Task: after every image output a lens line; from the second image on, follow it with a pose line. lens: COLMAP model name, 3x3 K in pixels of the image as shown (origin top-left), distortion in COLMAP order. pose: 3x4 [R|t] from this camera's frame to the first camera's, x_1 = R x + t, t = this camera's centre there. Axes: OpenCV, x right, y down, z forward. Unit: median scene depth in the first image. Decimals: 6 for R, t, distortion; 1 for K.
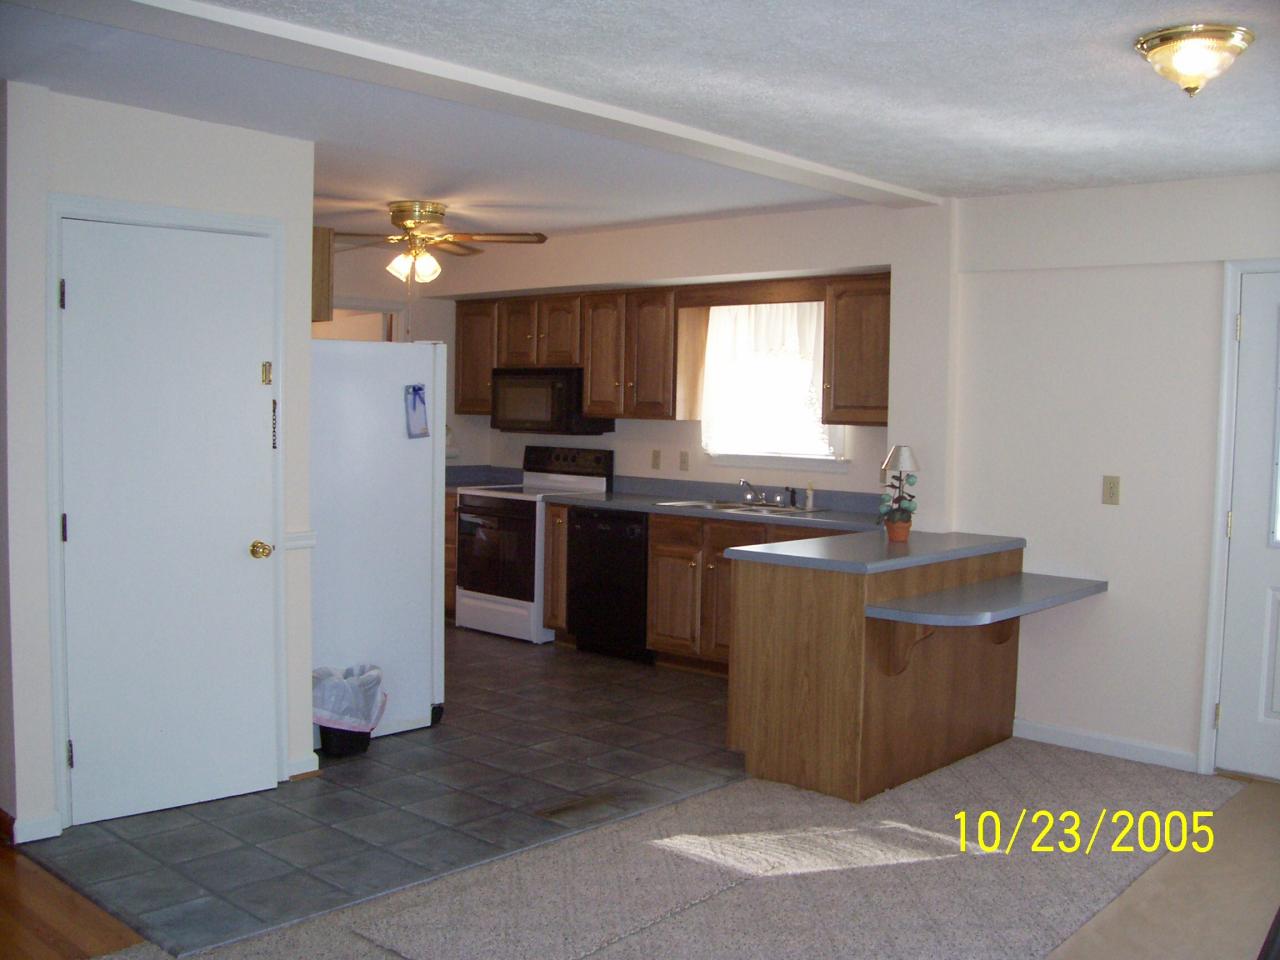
lens RADIAL K [[1256.1, 0, 640.0], [0, 1256.1, 480.0], [0, 0, 1]] dist [-0.205347, 0.182527]
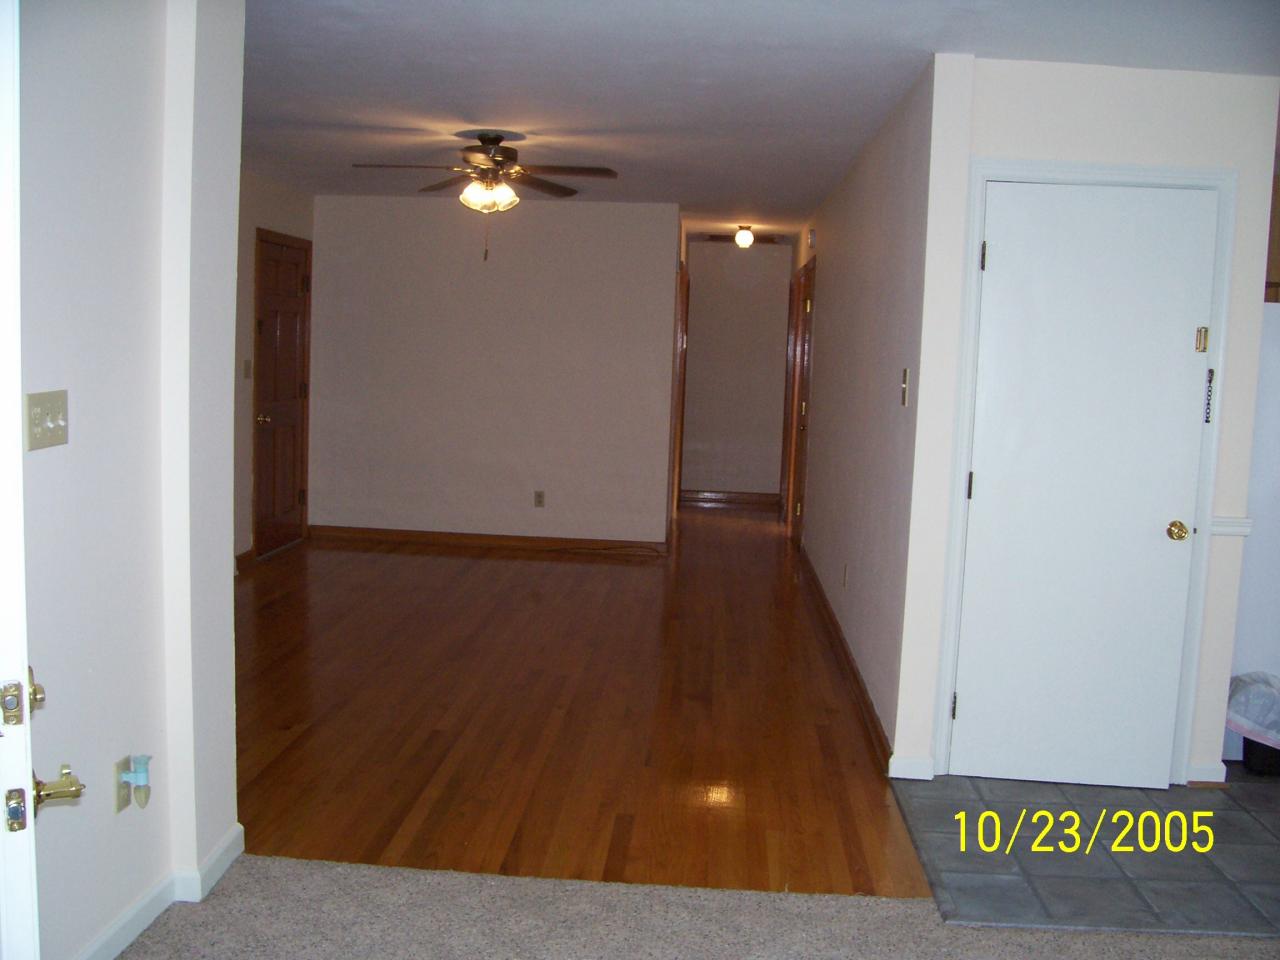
lens RADIAL K [[1256.1, 0, 640.0], [0, 1256.1, 480.0], [0, 0, 1]] dist [-0.205347, 0.182527]
pose [[0.621112, 0.090116, -0.778524, 0.164158], [-0.073806, 0.995678, 0.056370, -0.003264], [0.780239, 0.022448, 0.625078, 0.132087]]
